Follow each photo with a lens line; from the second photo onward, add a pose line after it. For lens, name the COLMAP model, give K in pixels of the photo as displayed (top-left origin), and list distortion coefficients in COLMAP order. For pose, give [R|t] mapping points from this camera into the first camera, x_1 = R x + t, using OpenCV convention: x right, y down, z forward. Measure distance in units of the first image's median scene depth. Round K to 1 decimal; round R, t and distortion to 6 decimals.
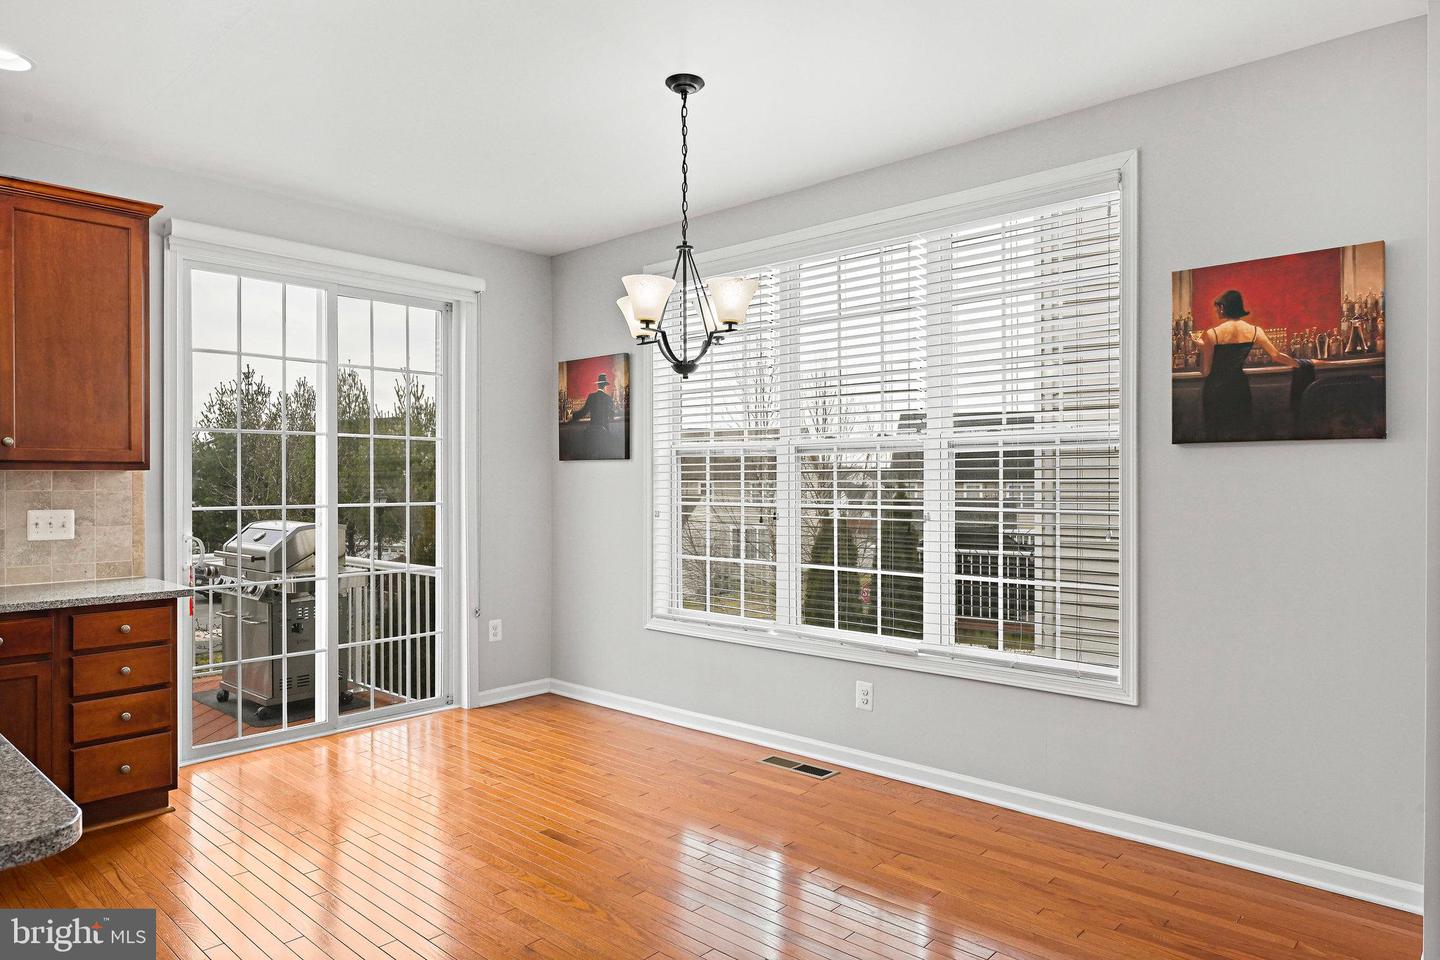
lens RADIAL K [[888.7, 0, 712.6], [0, 888.7, 477.5], [0, 0, 1]] dist [-0.006609, 0.000546]
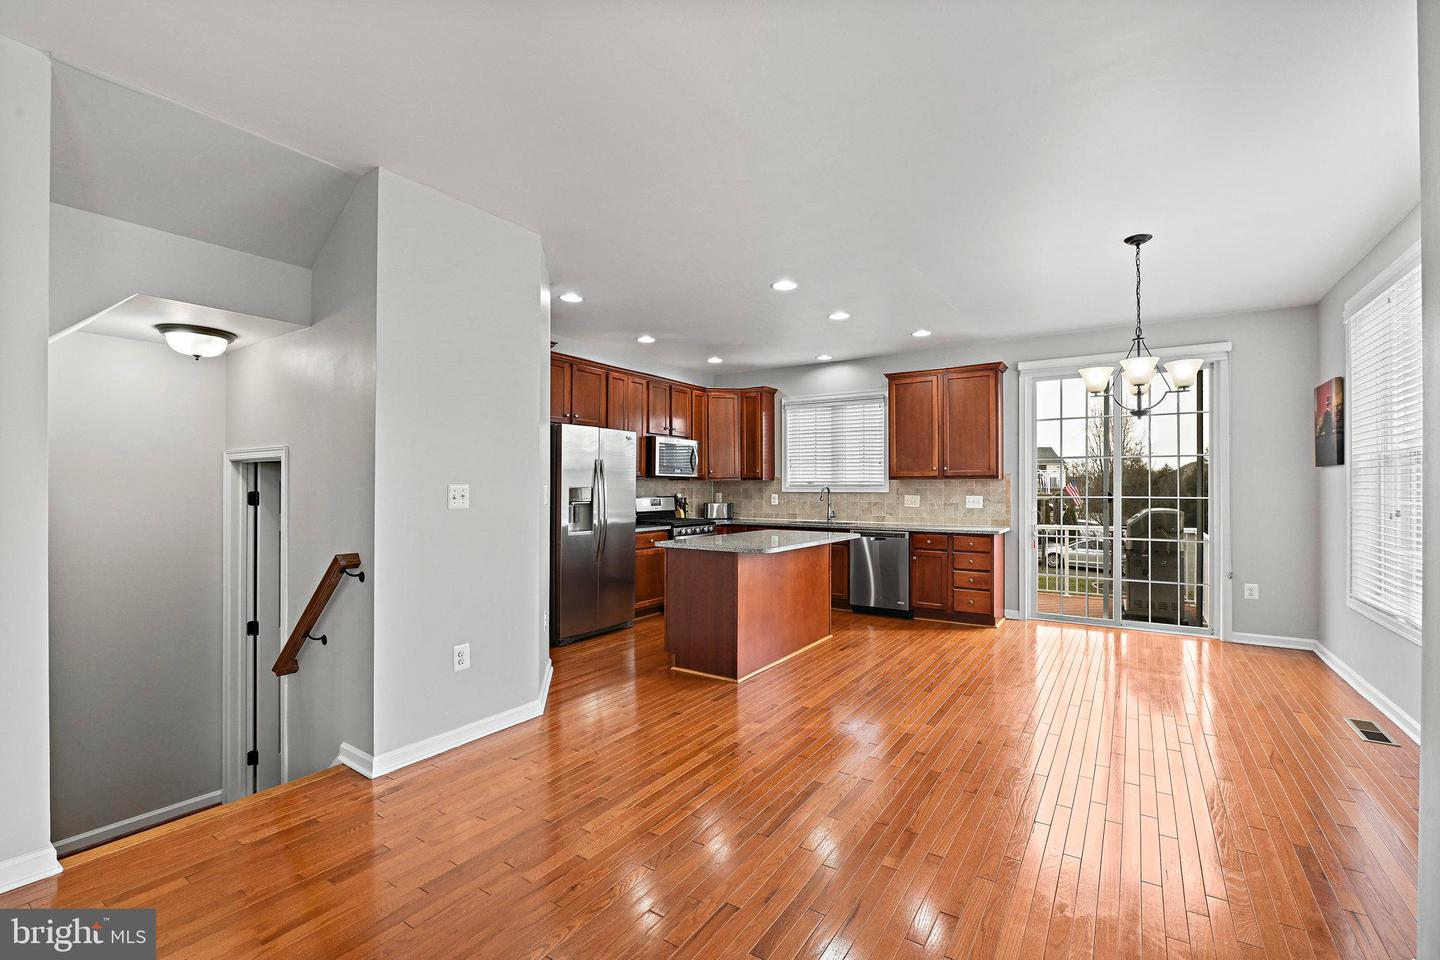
lens RADIAL K [[627.8, 0, 722.4], [0, 627.8, 482.7], [0, 0, 1]] dist [-0.004515, -0.001631]
pose [[0.146612, -0.001861, -0.989192, 0.849172], [0.006682, 0.999977, -0.000891, -0.001987], [0.989171, -0.006479, 0.146621, 0.063701]]
